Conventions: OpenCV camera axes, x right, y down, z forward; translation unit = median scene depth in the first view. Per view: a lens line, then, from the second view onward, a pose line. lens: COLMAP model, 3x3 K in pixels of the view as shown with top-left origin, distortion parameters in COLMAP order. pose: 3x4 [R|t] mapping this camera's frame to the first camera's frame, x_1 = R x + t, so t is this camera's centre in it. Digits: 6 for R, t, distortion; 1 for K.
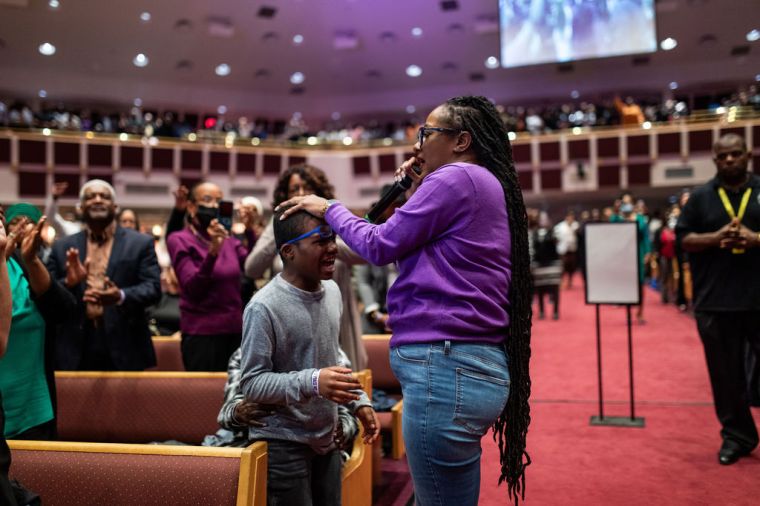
lens RADIAL K [[709.8, 0, 380.0], [0, 709.8, 253.0], [0, 0, 1]] dist [-0.018052, 0.011083]
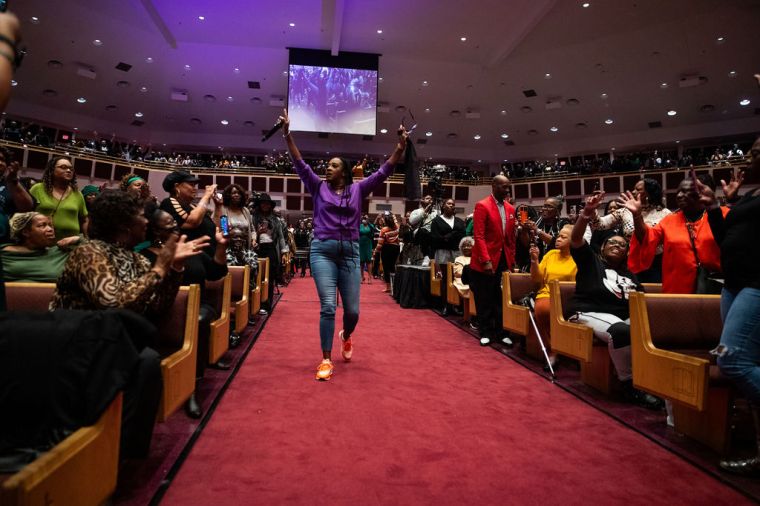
lens RADIAL K [[511.2, 0, 380.0], [0, 511.2, 253.0], [0, 0, 1]] dist [-0.045436, 0.003211]
pose [[0.923005, 0.064752, 0.379301, -0.048237], [-0.063104, 0.997866, -0.016792, 0.017799], [-0.379578, -0.008436, 0.925121, -0.139859]]
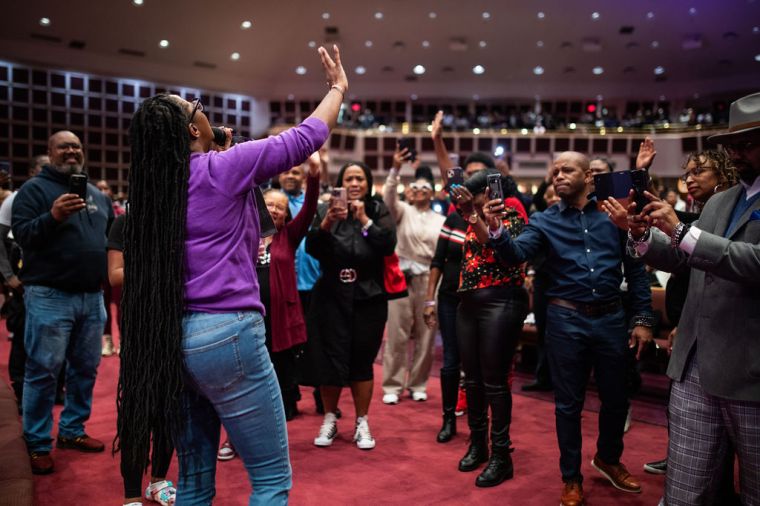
lens RADIAL K [[709.8, 0, 380.0], [0, 709.8, 253.0], [0, 0, 1]] dist [-0.018052, 0.011083]
pose [[0.831912, 0.068016, -0.550723, 0.246053], [-0.024124, 0.995954, 0.086562, -0.022652], [0.554383, -0.058727, 0.830187, -0.459602]]
